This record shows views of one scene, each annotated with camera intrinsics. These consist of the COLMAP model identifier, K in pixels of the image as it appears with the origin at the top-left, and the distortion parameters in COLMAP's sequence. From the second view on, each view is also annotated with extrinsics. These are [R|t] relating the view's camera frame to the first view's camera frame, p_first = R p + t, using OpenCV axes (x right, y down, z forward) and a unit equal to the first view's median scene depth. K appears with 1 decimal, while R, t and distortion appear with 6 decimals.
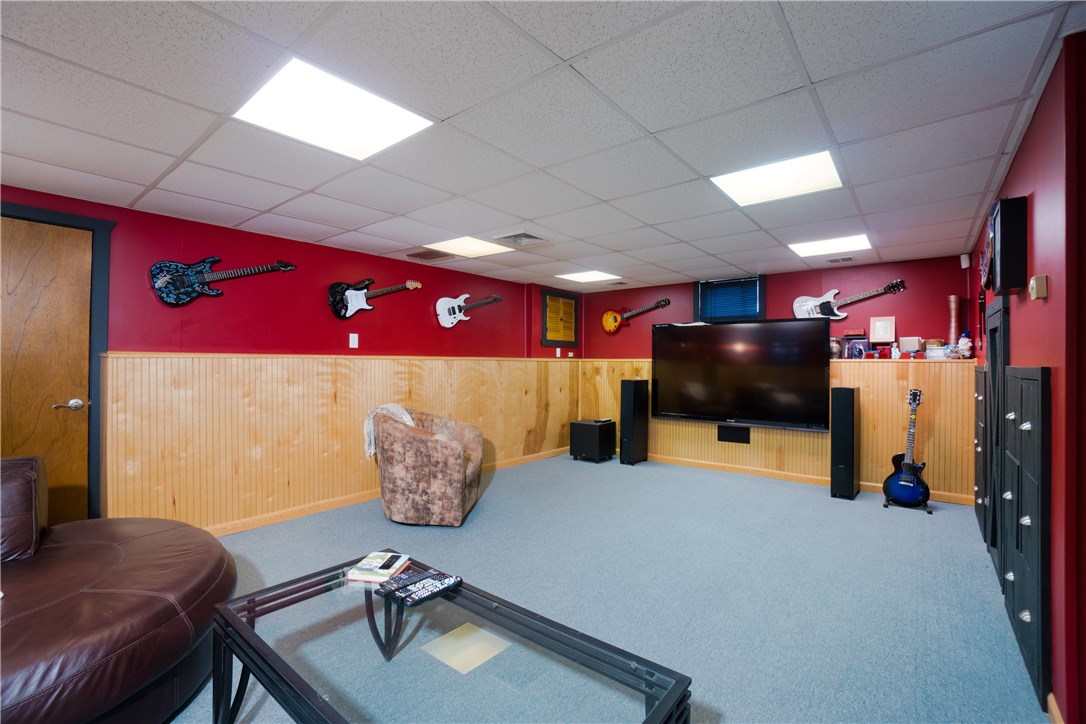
lens RADIAL K [[474.0, 0, 546.2], [0, 474.0, 360.0], [0, 0, 1]] dist [-0.047290, 0.000645]
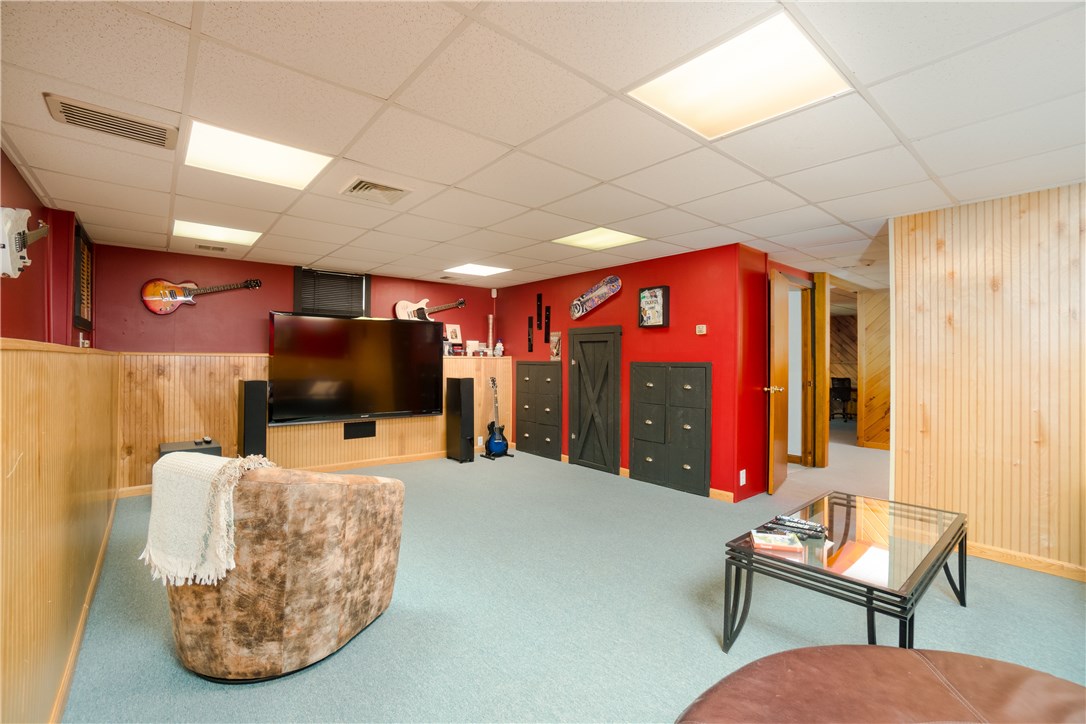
lens RADIAL K [[474.0, 0, 546.2], [0, 474.0, 360.0], [0, 0, 1]] dist [-0.047290, 0.000645]
pose [[0.181535, -0.003150, 0.983379, -0.651871], [-0.012977, 0.999900, 0.005599, -0.001585], [-0.983299, -0.013778, 0.181476, 0.549193]]
